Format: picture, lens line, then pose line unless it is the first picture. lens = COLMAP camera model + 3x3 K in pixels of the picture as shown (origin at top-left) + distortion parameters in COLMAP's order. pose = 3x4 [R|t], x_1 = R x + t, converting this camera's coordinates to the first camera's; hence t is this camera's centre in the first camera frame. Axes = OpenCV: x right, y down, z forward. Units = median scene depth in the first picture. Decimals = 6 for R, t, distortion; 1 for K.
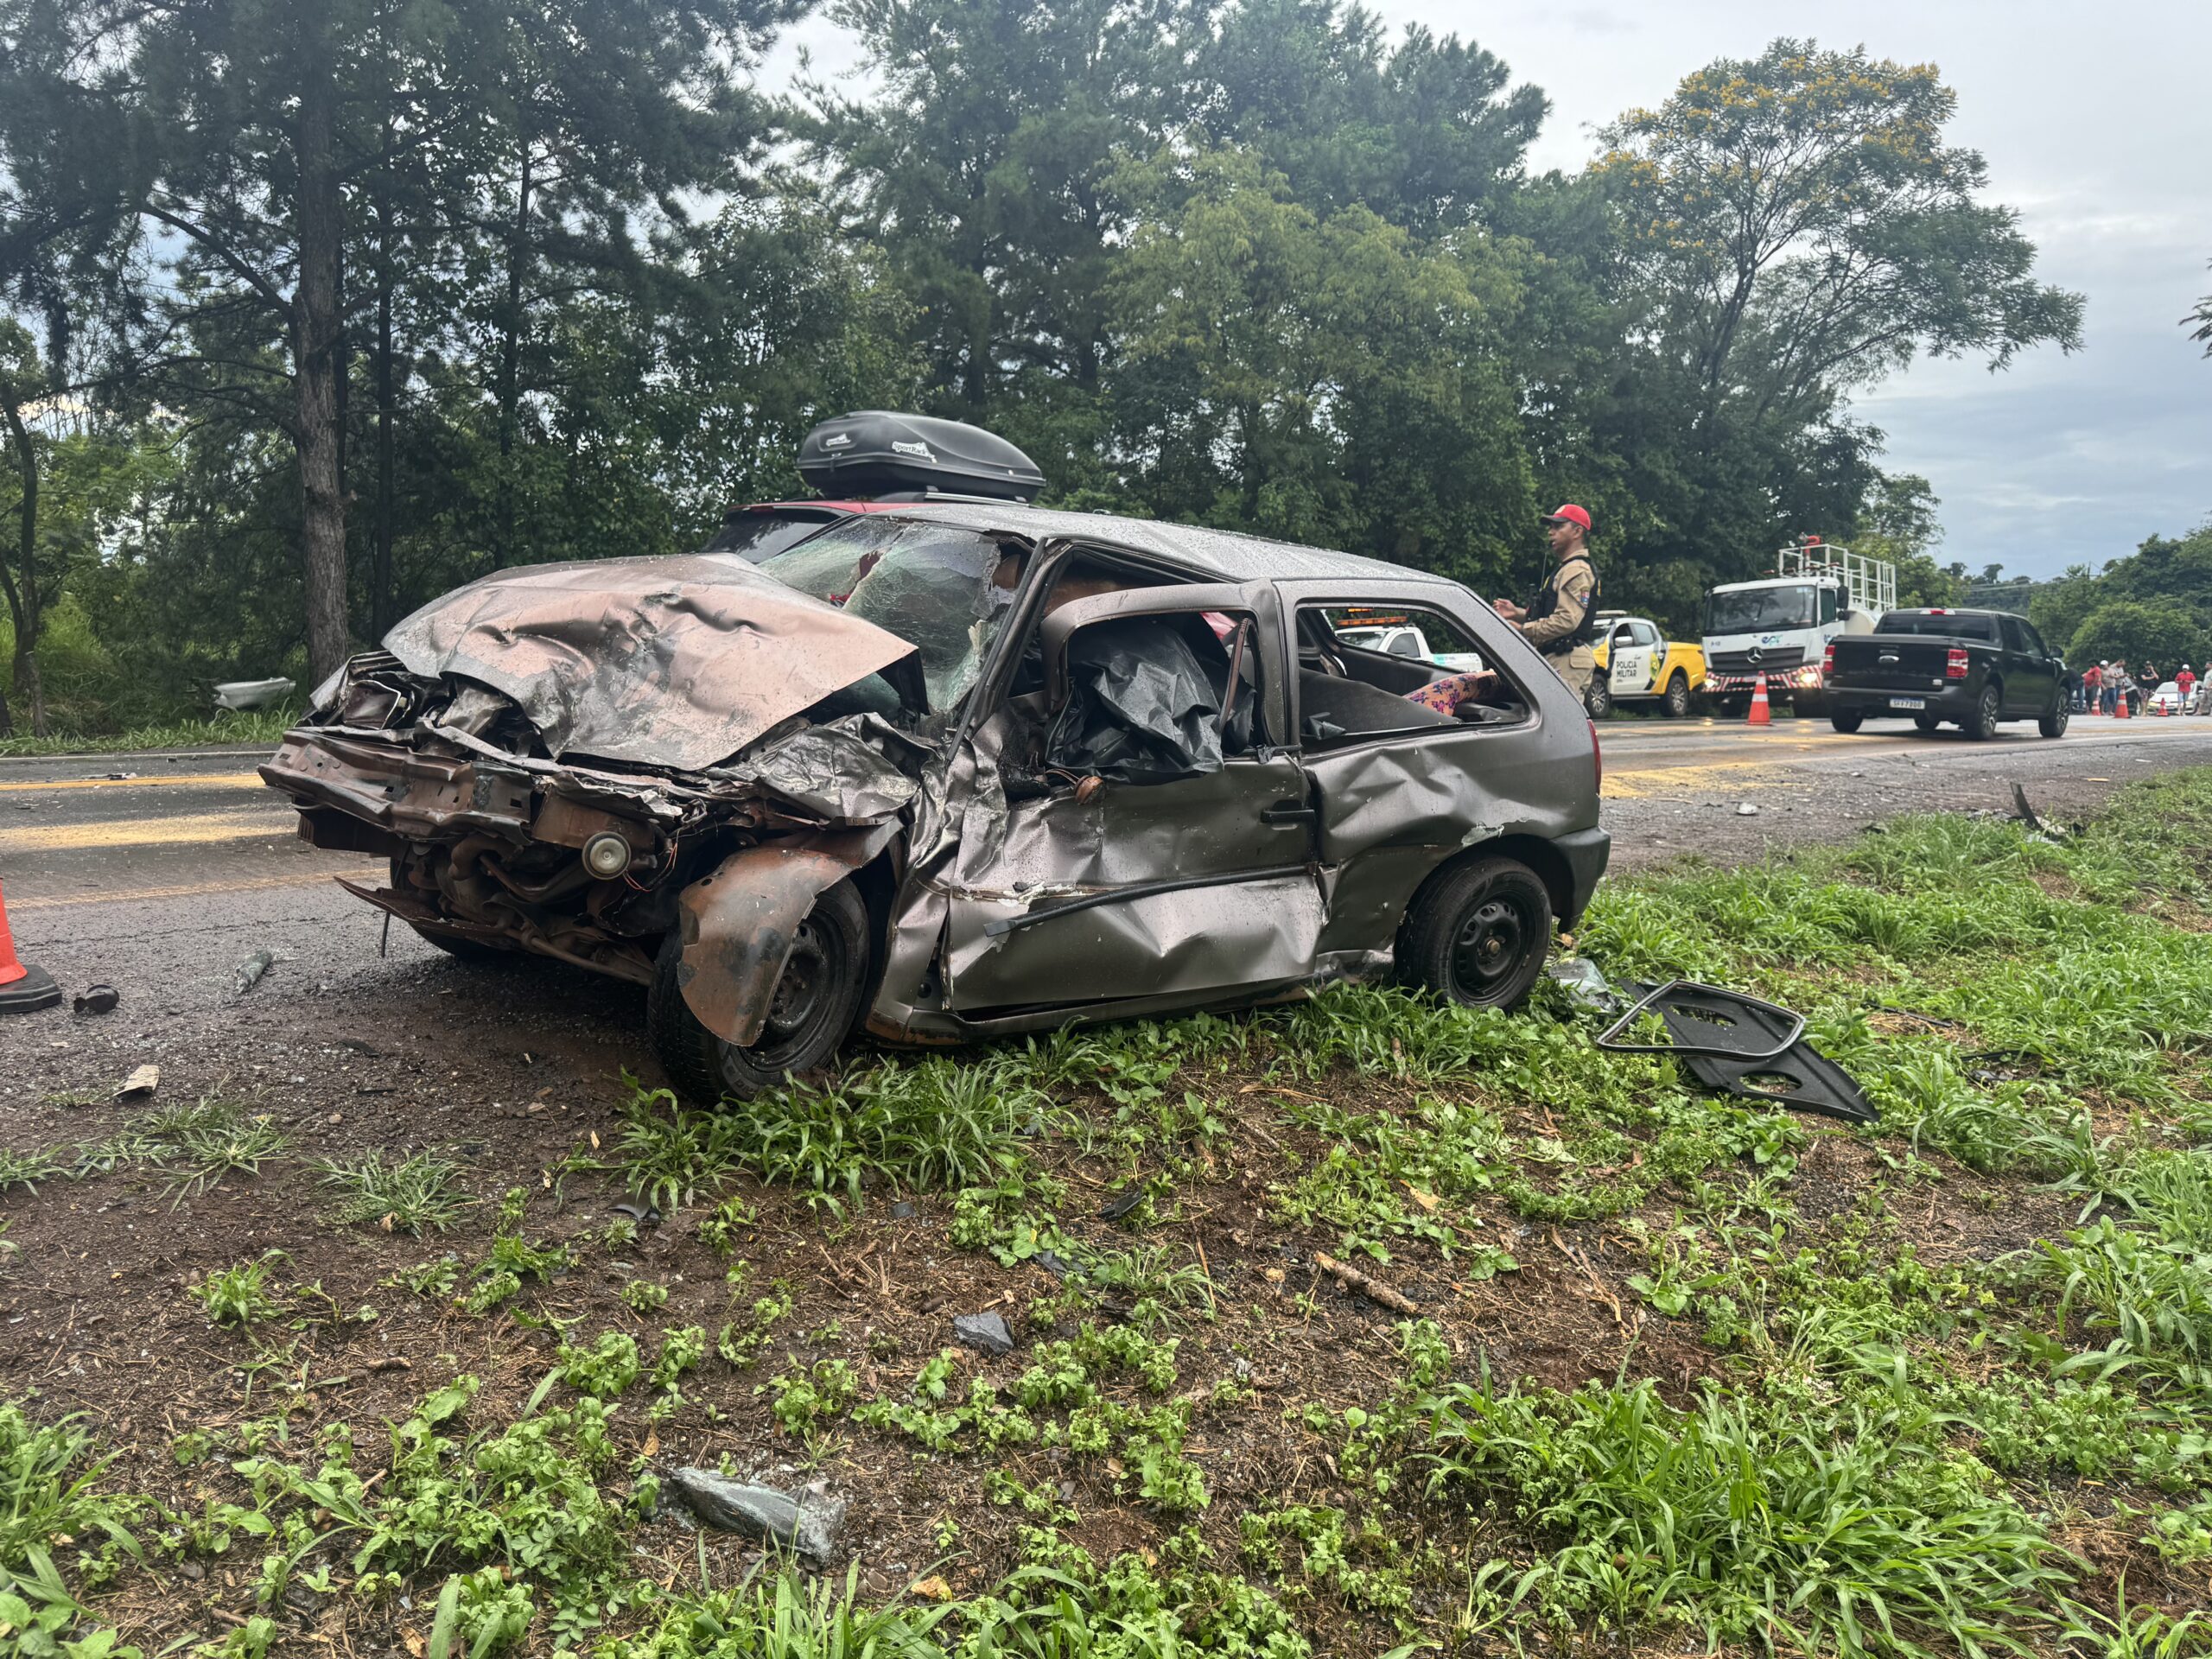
lens RADIAL K [[1578.8, 0, 1111.4], [0, 1578.8, 820.0], [0, 0, 1]] dist [0.022959, -0.025413]
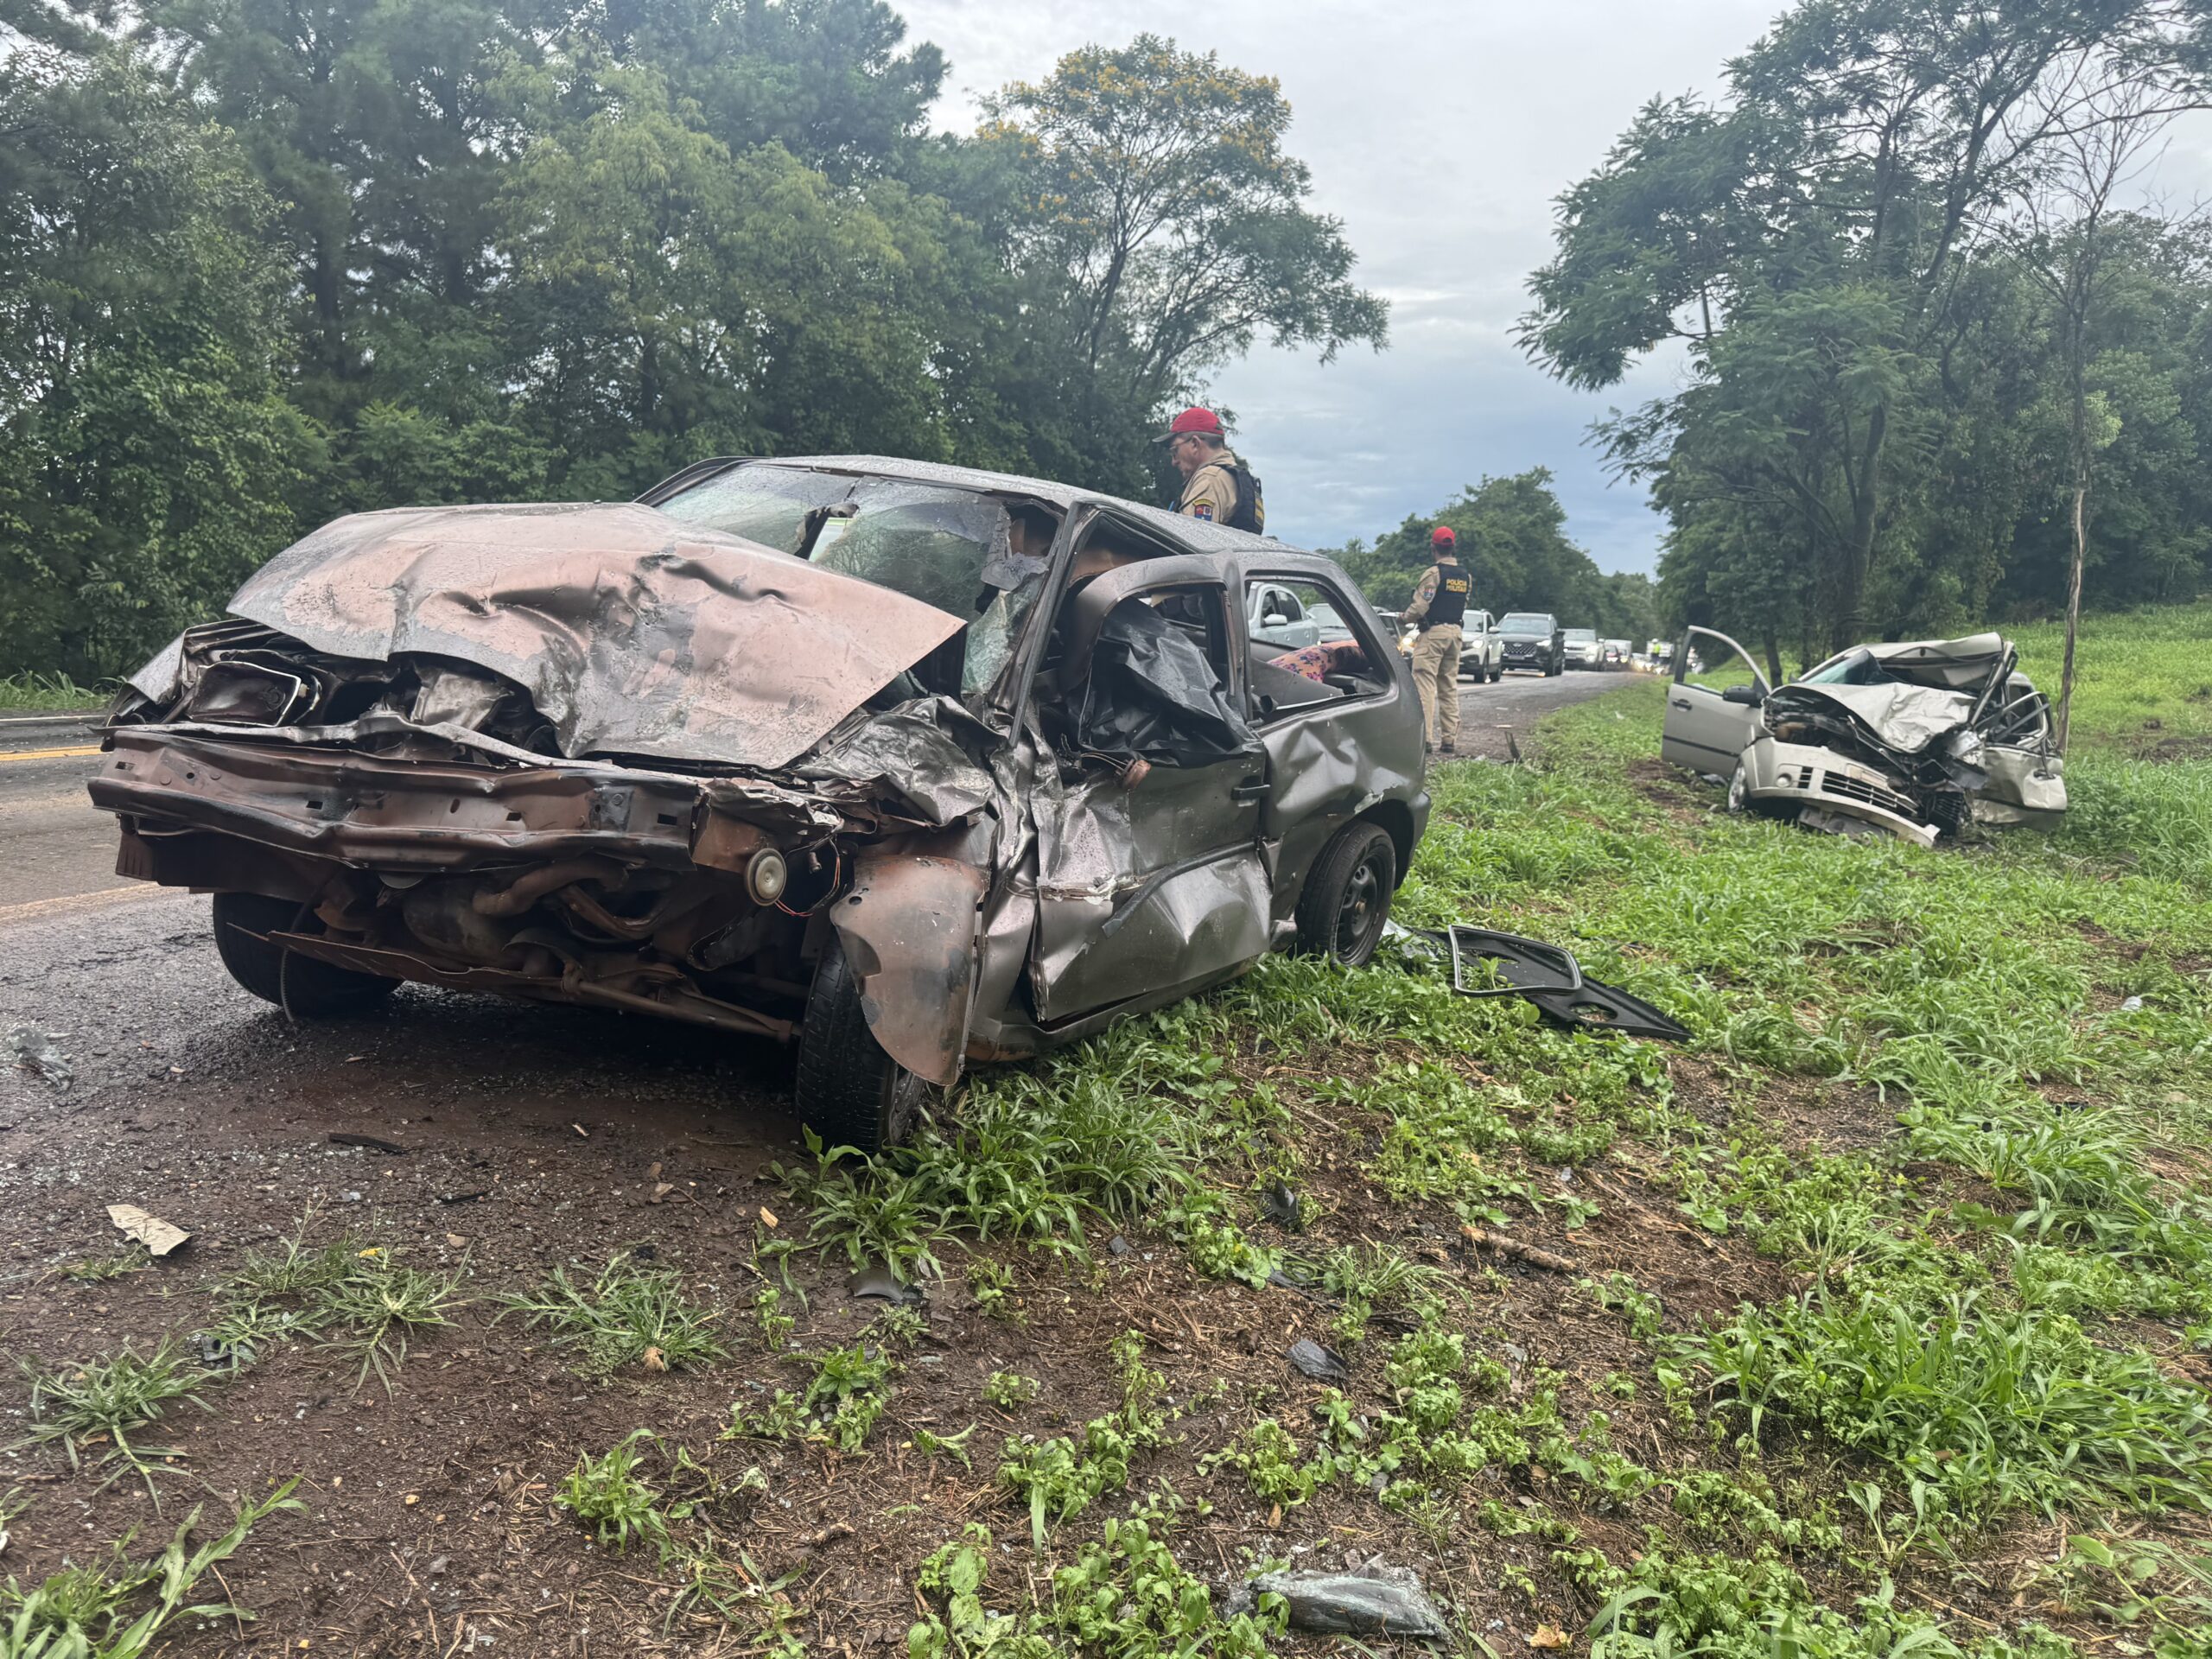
lens RADIAL K [[1578.8, 0, 1112.9], [0, 1578.8, 835.1], [0, 0, 1]] dist [0.022959, -0.025413]
pose [[0.919204, -0.049264, 0.390689, -0.335185], [0.034608, 0.998411, 0.044470, -0.021335], [-0.392259, -0.027356, 0.919448, 0.118240]]
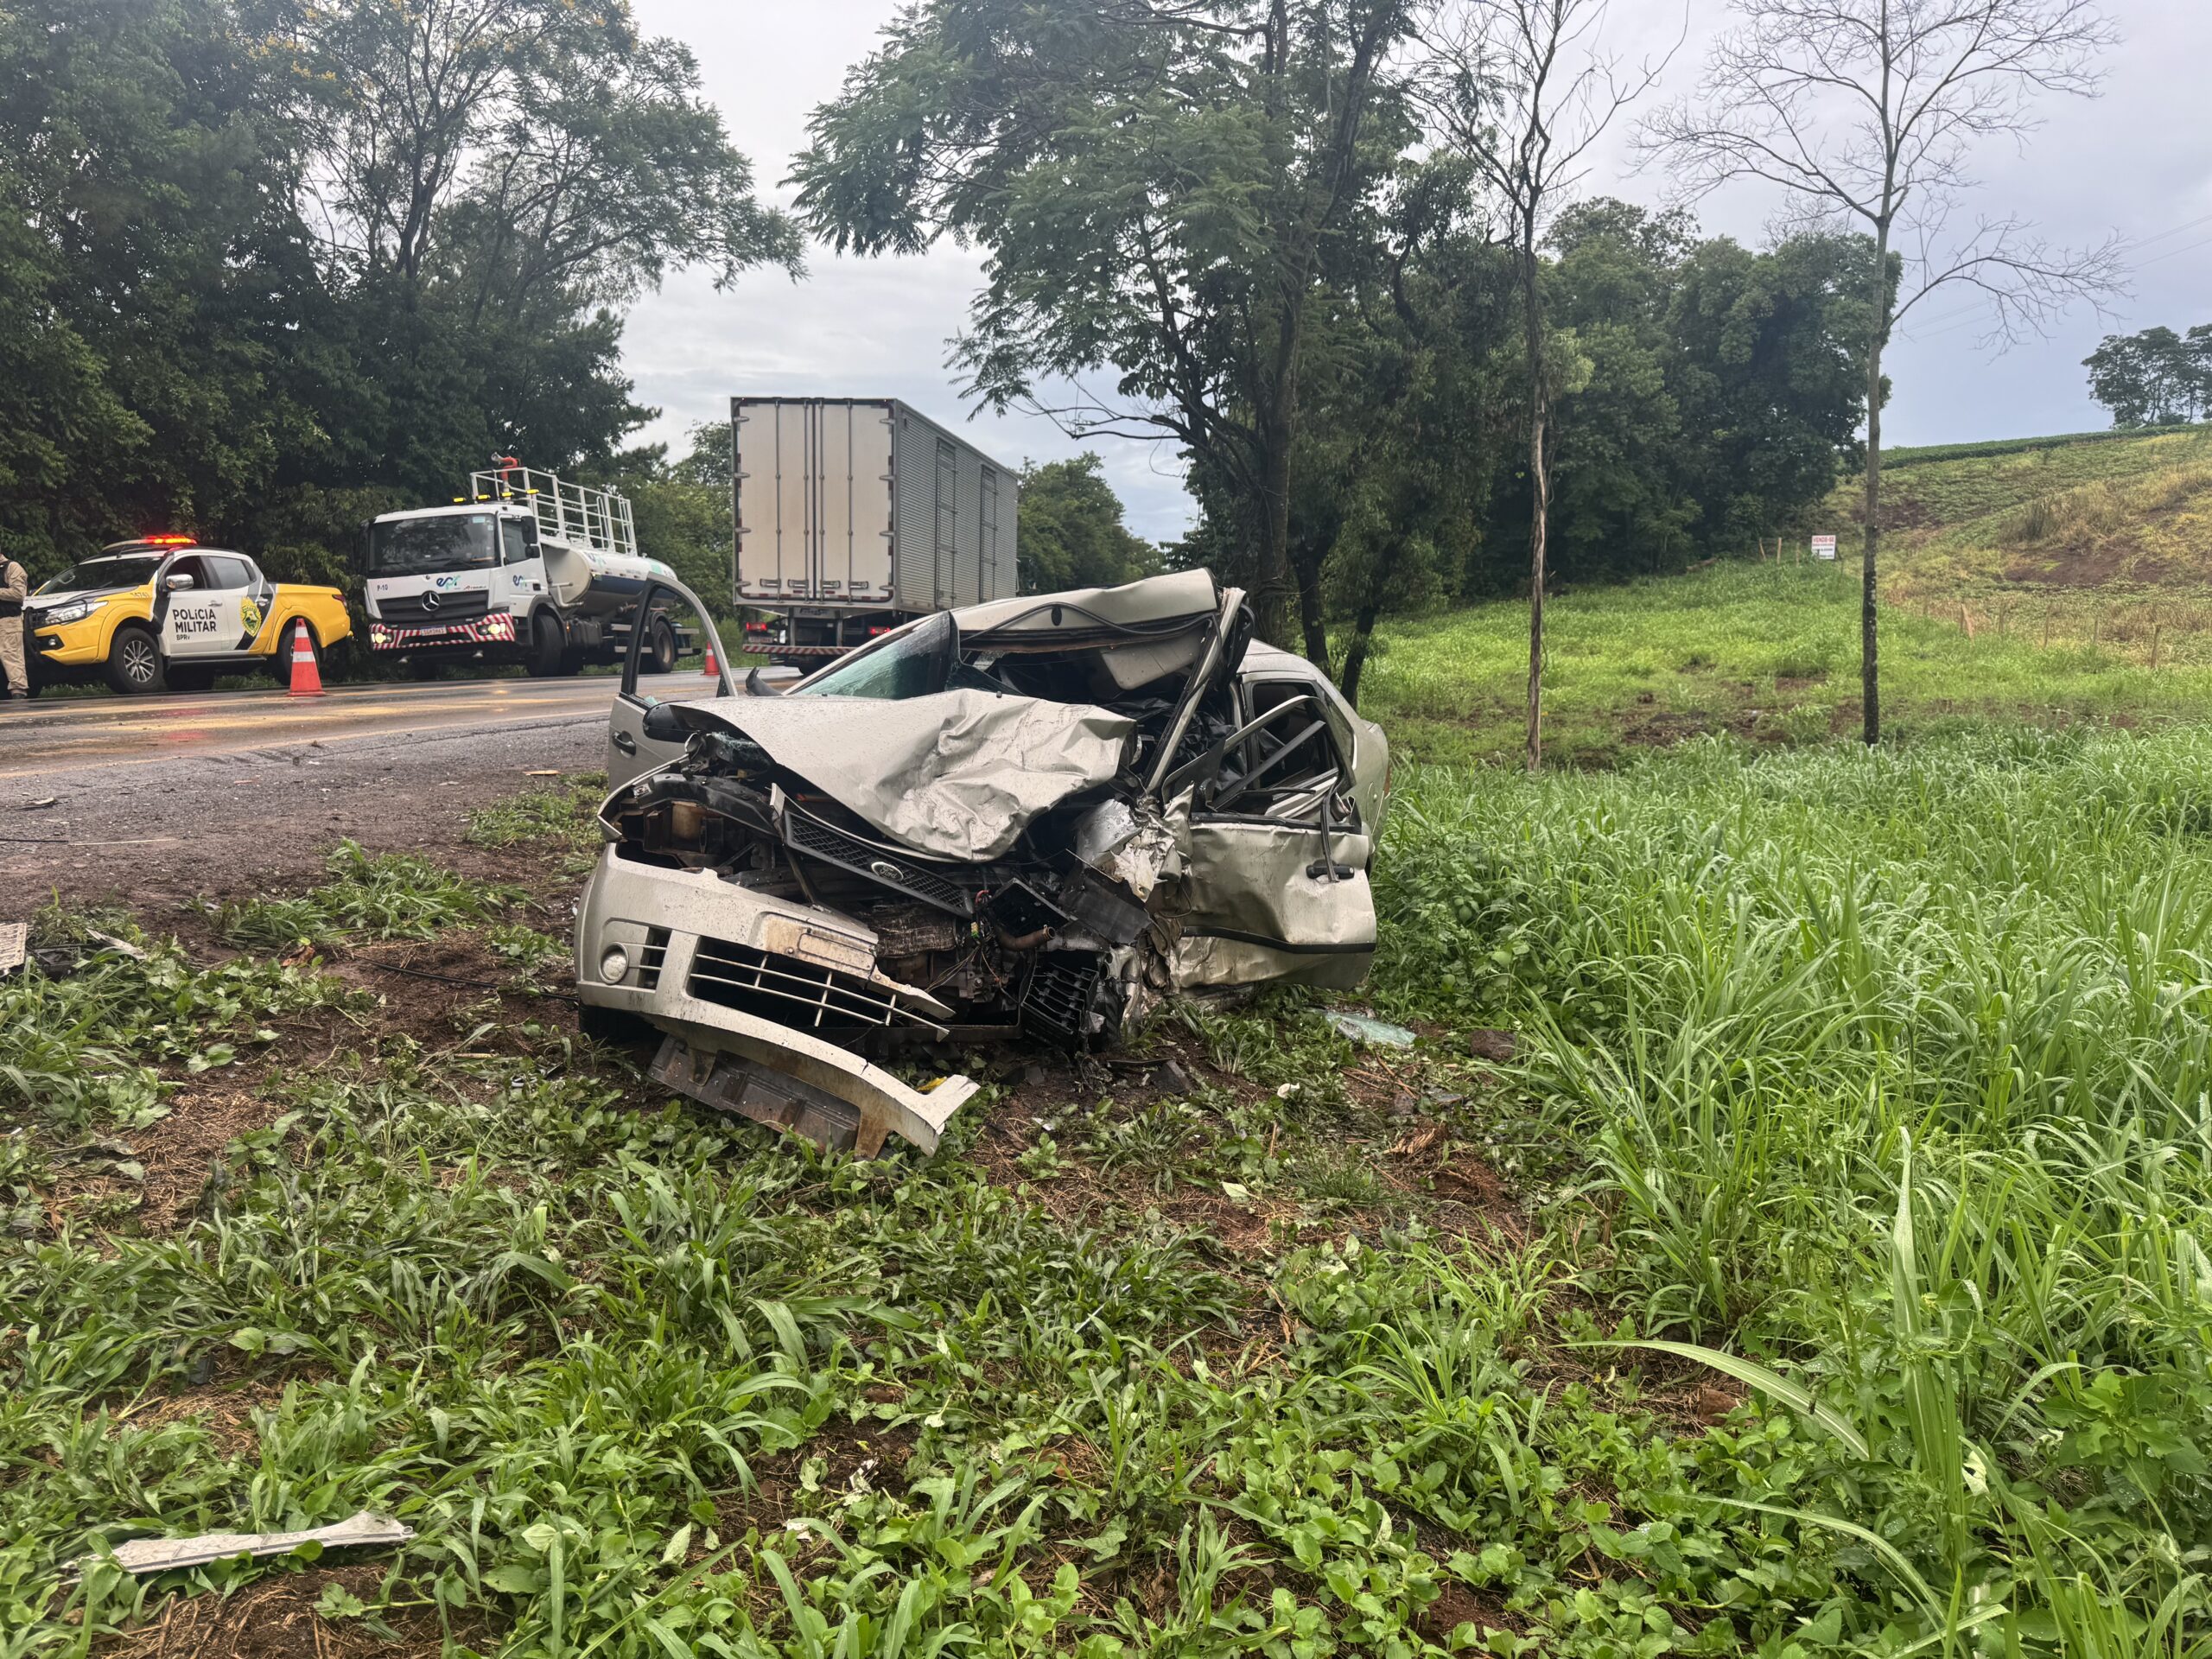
lens RADIAL K [[1578.8, 0, 1103.7], [0, 1578.8, 841.0], [0, 0, 1]] dist [0.022959, -0.025413]
pose [[0.798177, -0.101746, 0.593768, 1.345032], [0.077912, 0.994791, 0.065731, -0.071313], [-0.597363, -0.006203, 0.801947, 1.110952]]
